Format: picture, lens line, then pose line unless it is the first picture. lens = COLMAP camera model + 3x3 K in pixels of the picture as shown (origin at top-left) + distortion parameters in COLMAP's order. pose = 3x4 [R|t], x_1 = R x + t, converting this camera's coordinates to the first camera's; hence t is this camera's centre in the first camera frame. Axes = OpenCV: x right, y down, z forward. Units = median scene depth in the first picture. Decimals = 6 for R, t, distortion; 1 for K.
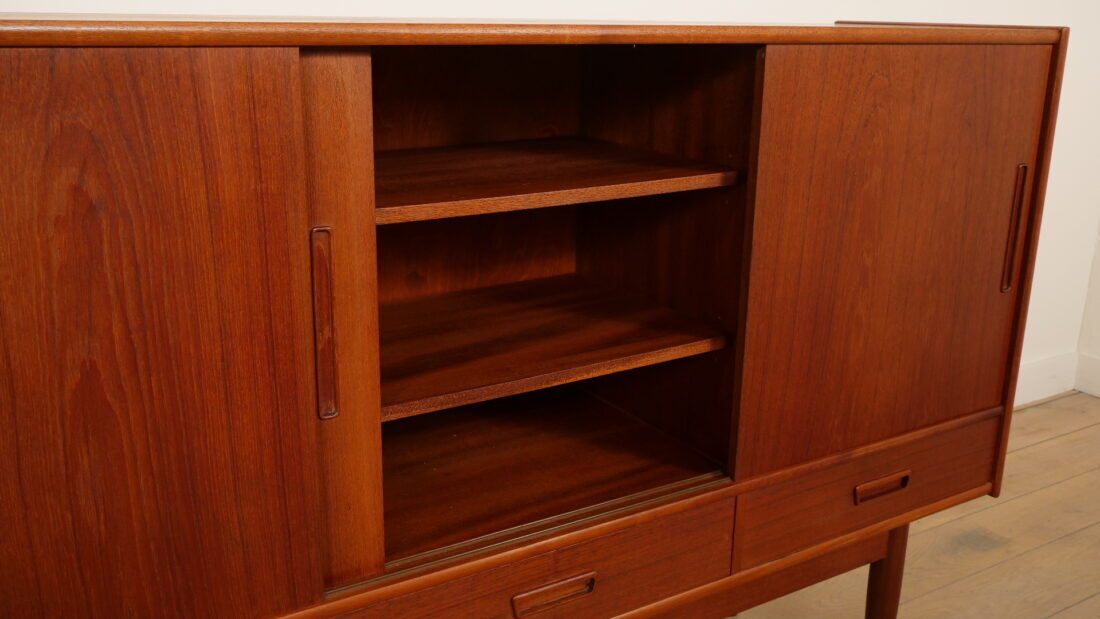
lens RADIAL K [[1060.4, 0, 572.6], [0, 1060.4, 334.3], [0, 0, 1]] dist [-0.006707, 0.000000]
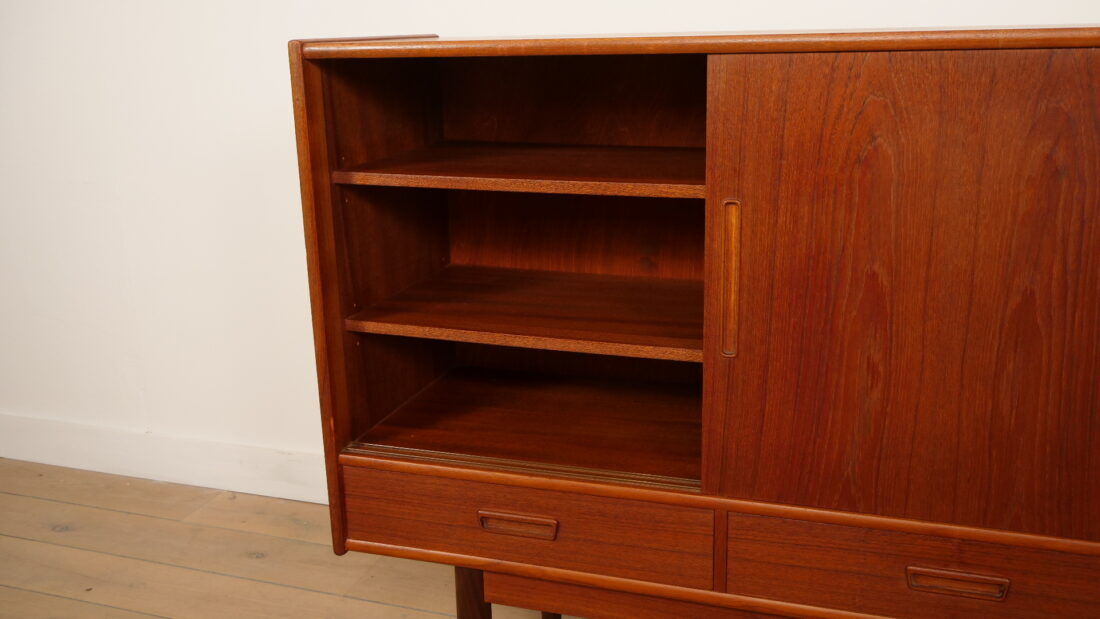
lens RADIAL K [[1060.4, 0, 552.1], [0, 1060.4, 306.2], [0, 0, 1]] dist [-0.006707, 0.000000]
pose [[0.638870, 0.164132, -0.751602, 0.147453], [-0.184891, 0.981099, 0.057090, 0.078587], [0.746767, 0.102492, 0.657141, -0.287346]]
